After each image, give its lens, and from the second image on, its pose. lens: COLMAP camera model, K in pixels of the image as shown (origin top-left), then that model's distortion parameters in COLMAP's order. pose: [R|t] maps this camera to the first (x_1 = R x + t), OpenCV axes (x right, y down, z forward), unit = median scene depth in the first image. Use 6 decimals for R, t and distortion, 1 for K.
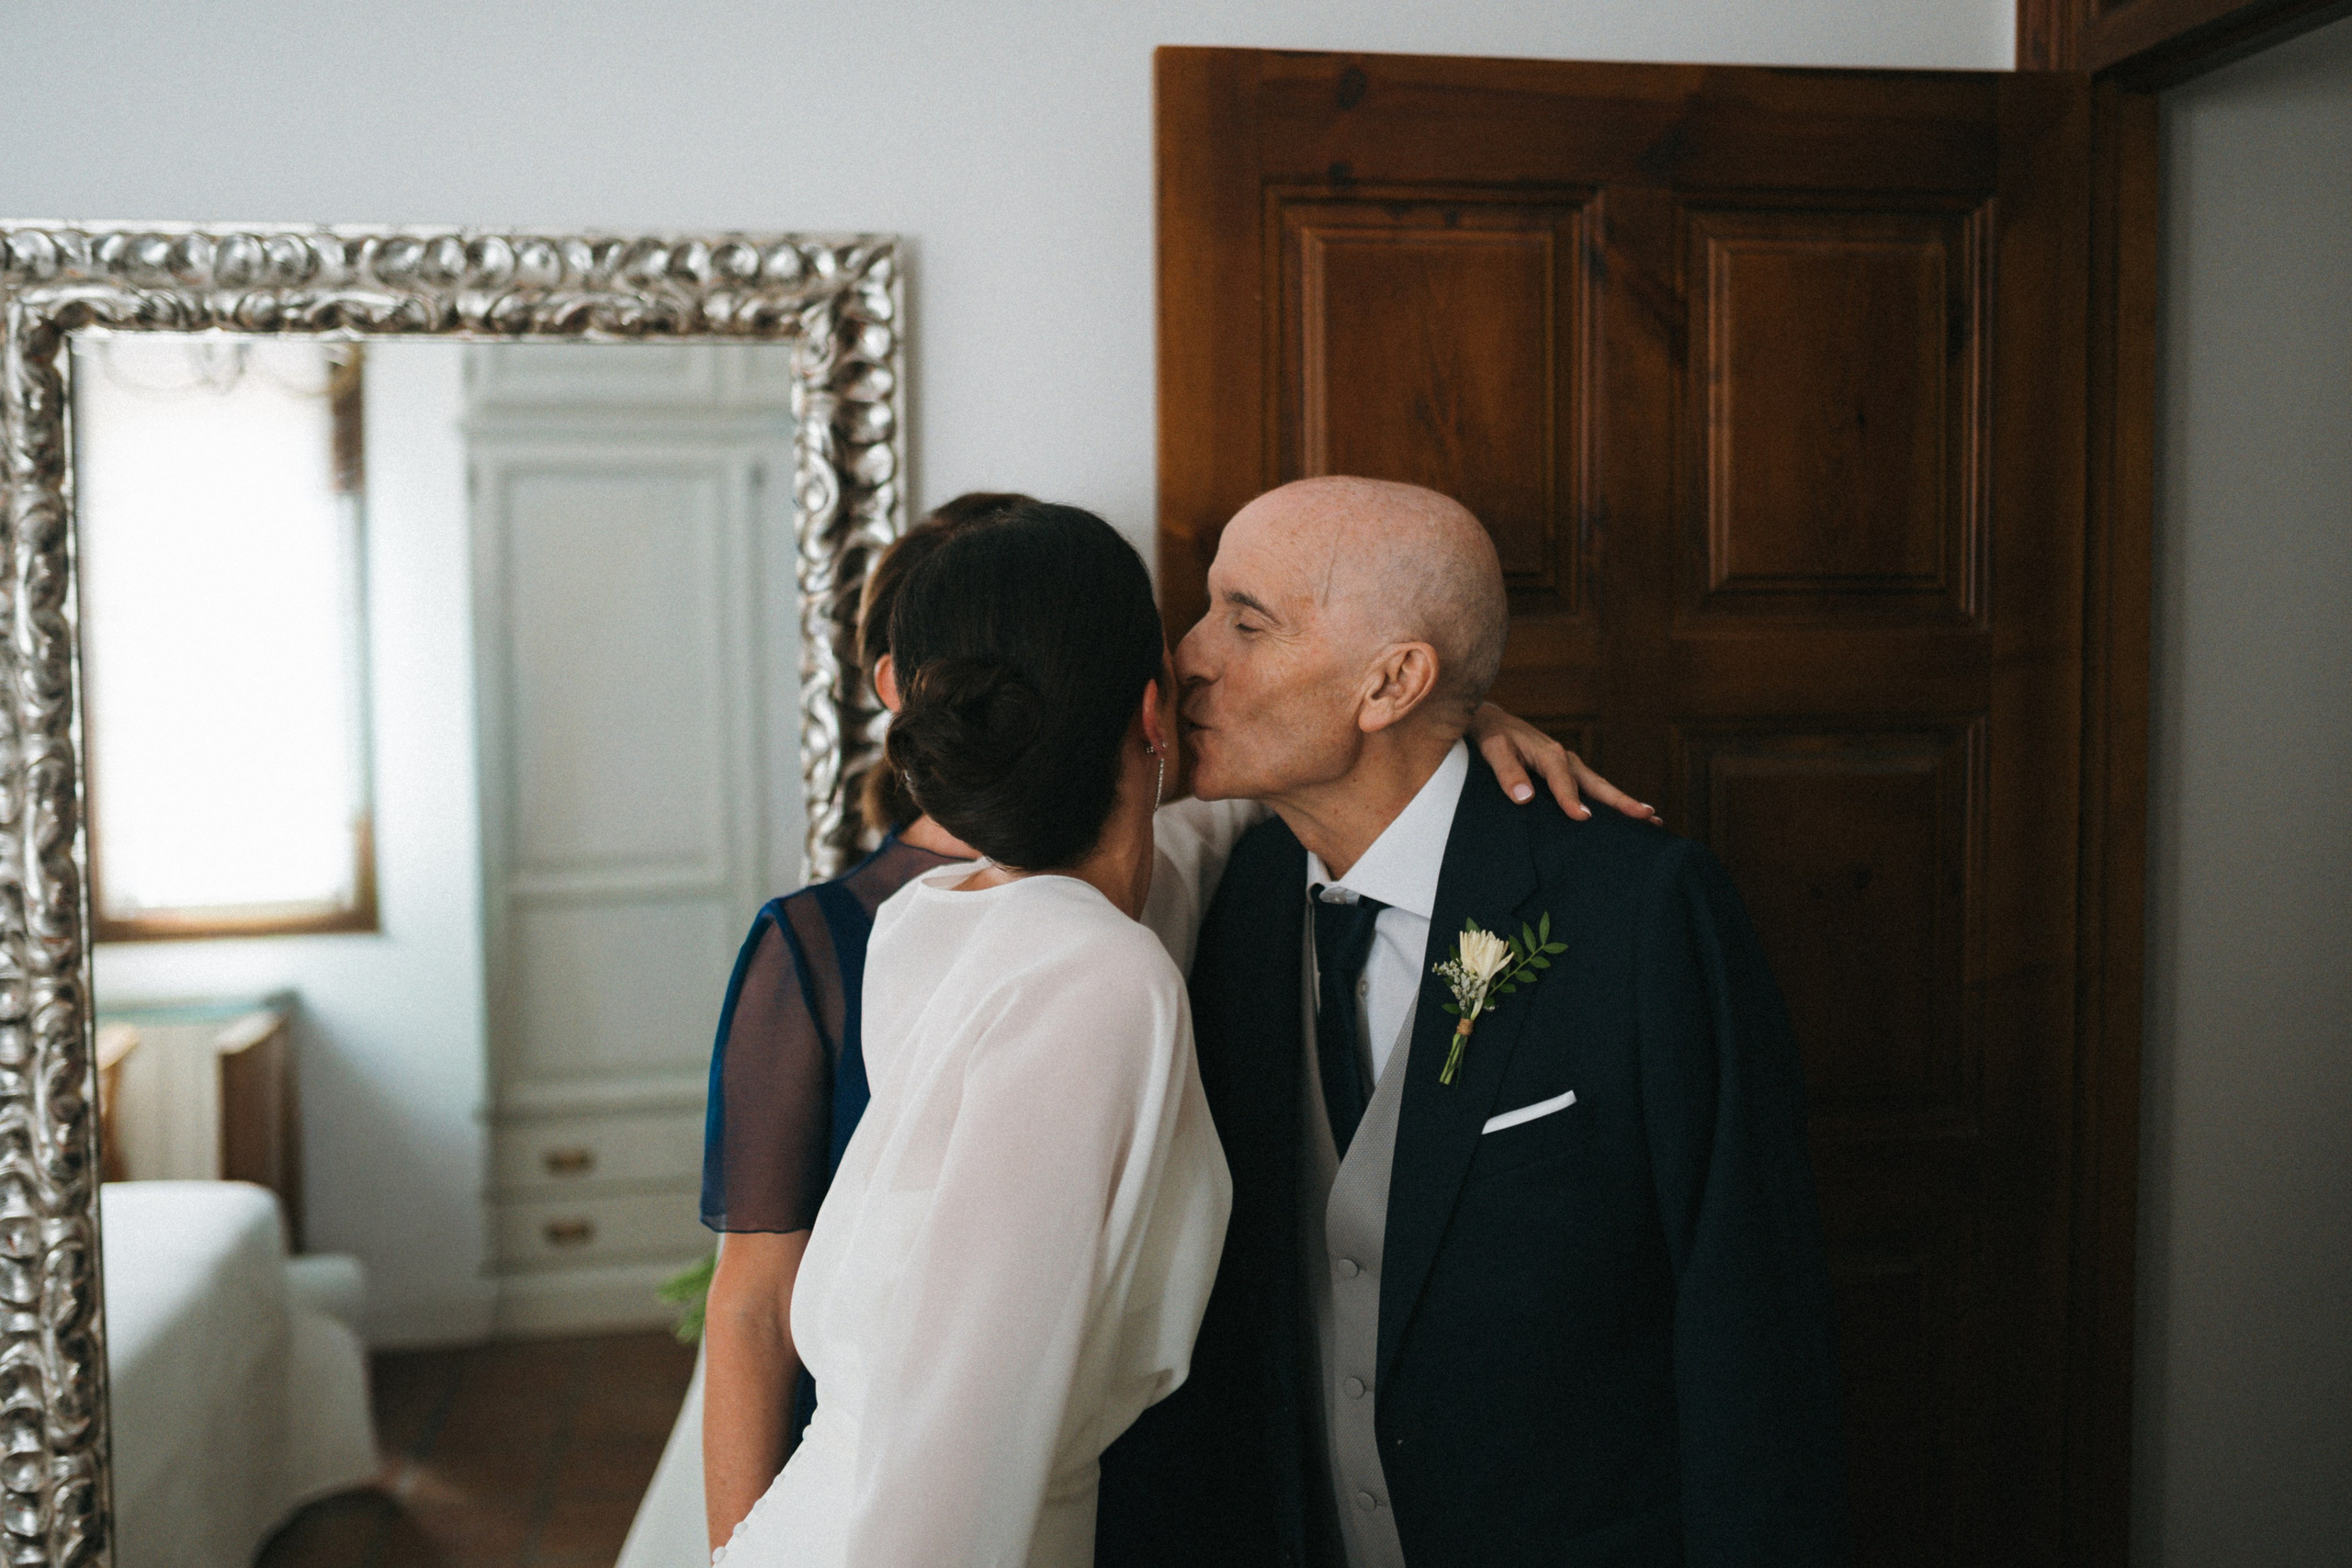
lens RADIAL K [[2364.0, 0, 1317.7], [0, 2364.0, 733.2], [0, 0, 1]] dist [-0.027048, 0.008523]
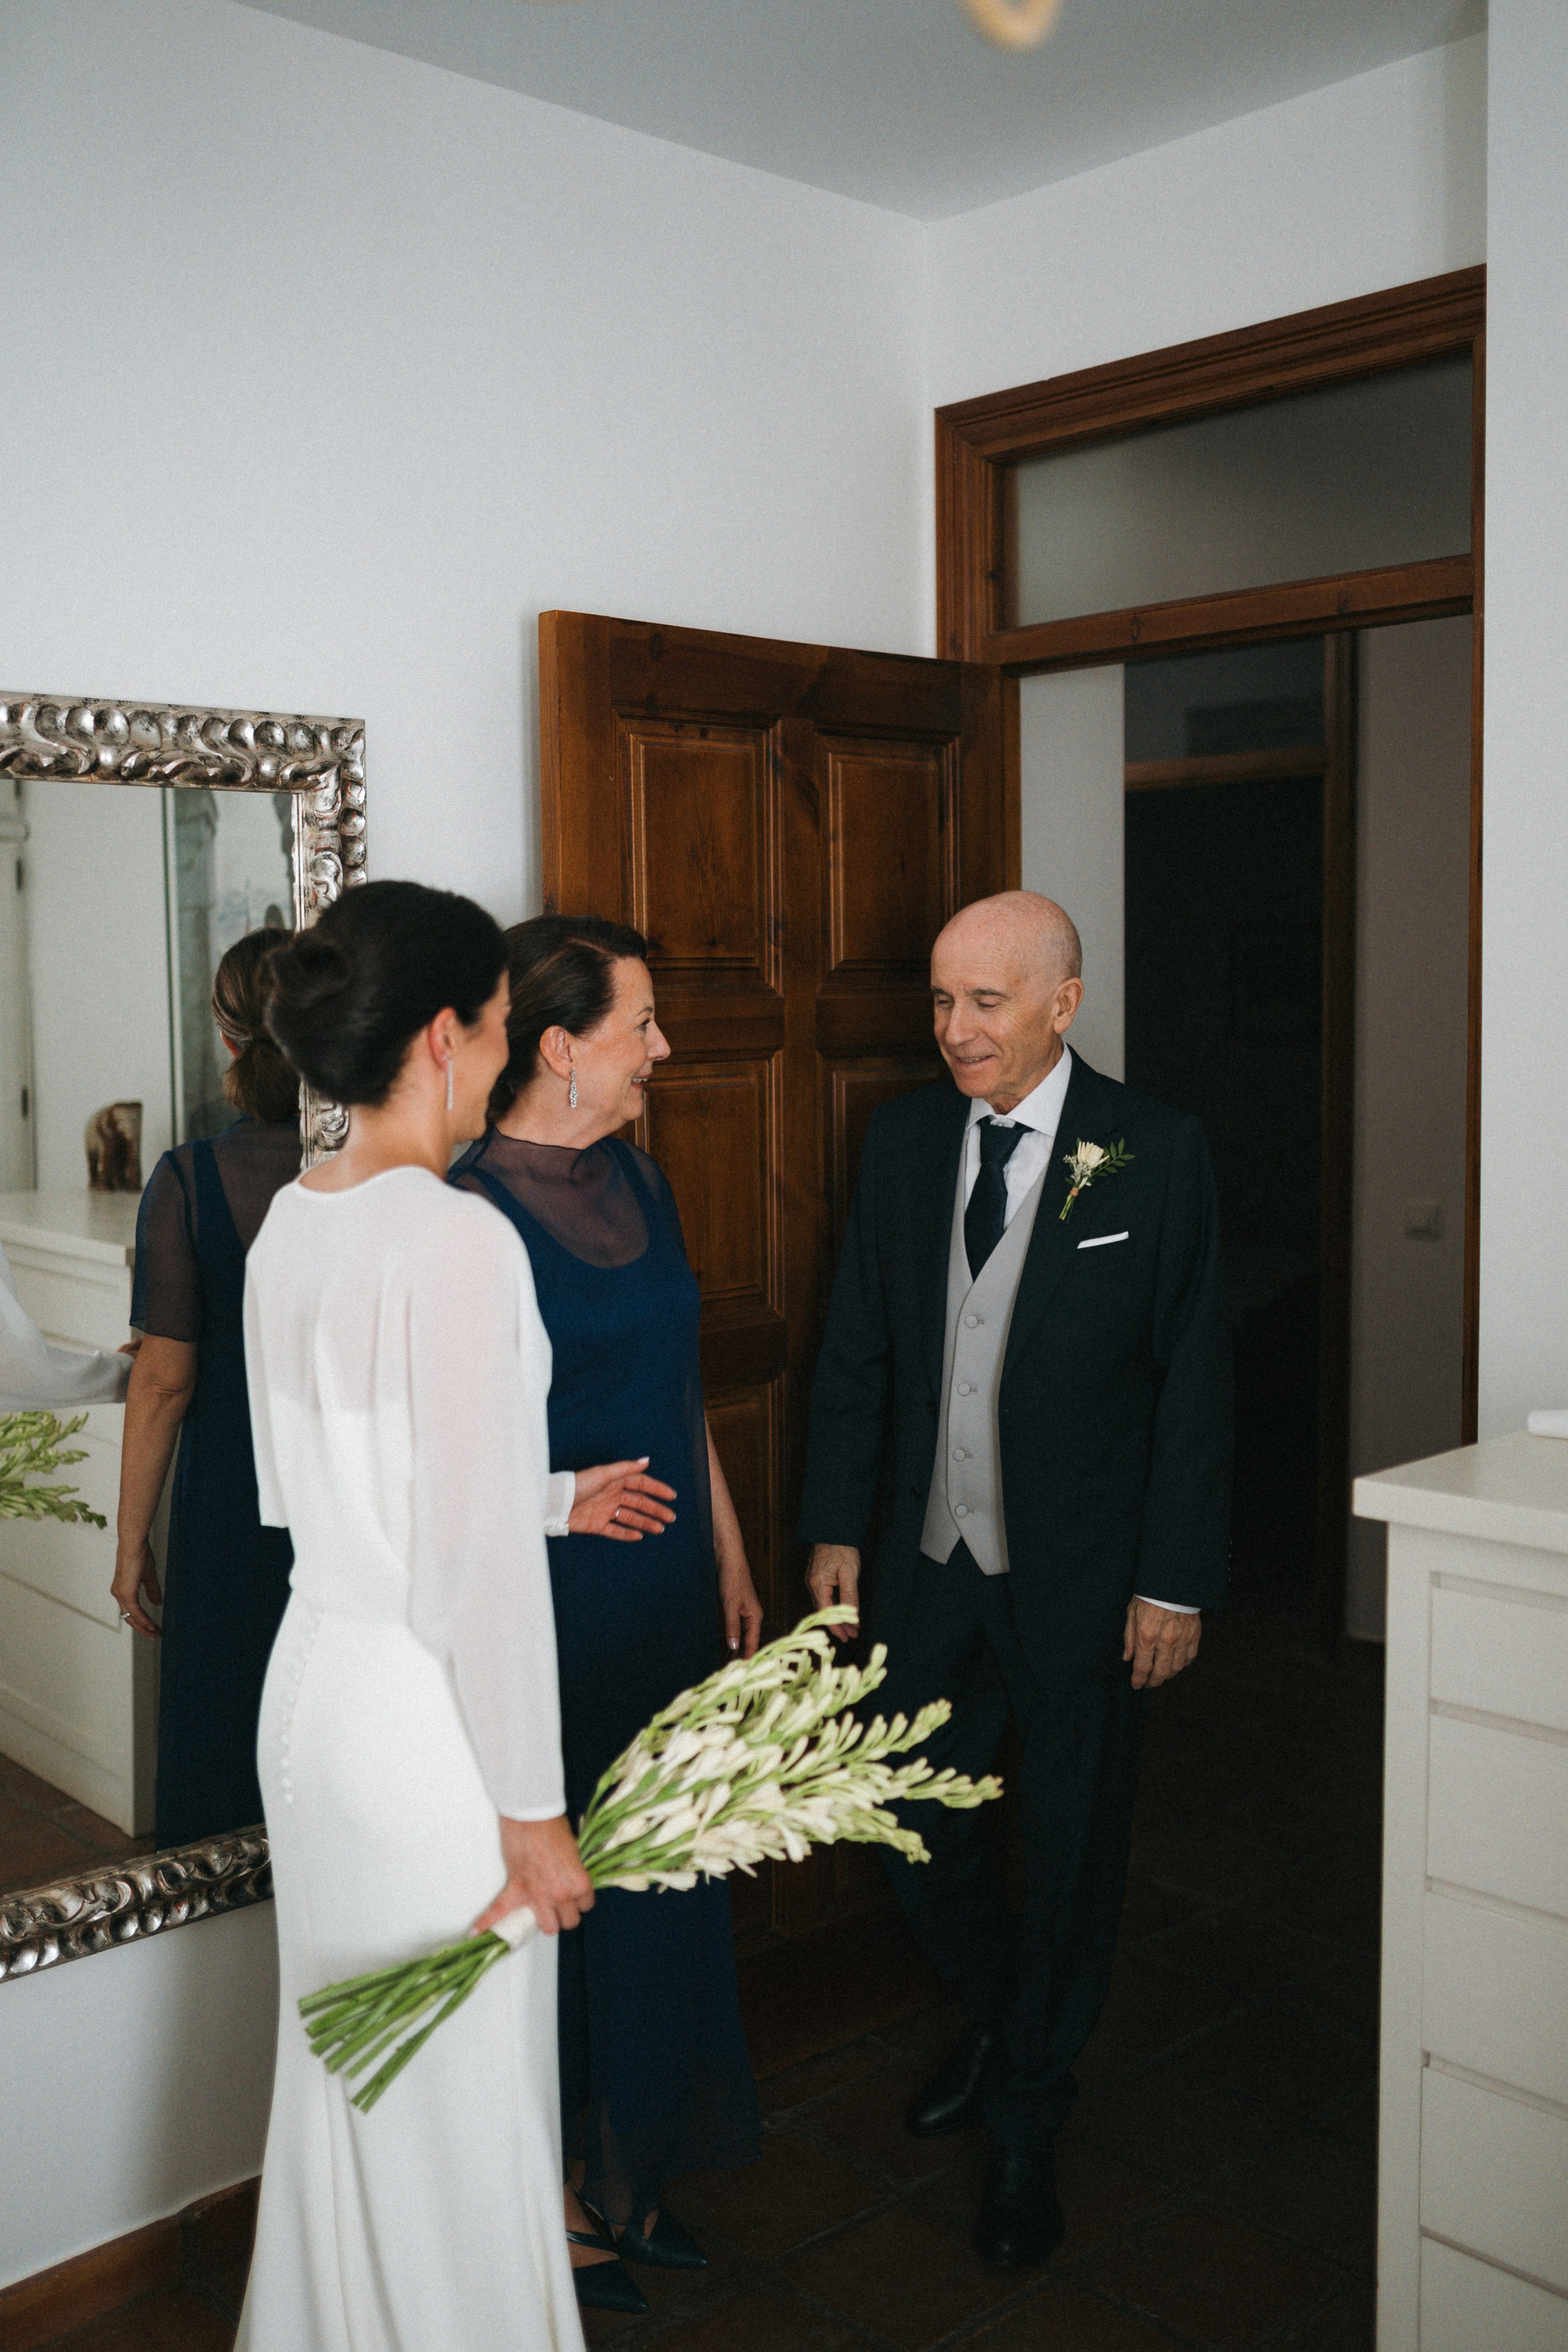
lens RADIAL K [[2364.2, 0, 806.3], [0, 2364.2, 1136.3], [0, 0, 1]] dist [-0.027048, 0.008523]
pose [[0.828572, -0.040593, 0.558410, -0.782789], [0.057666, 0.998251, -0.012998, 0.076253], [-0.556906, 0.042971, 0.829463, -0.338457]]
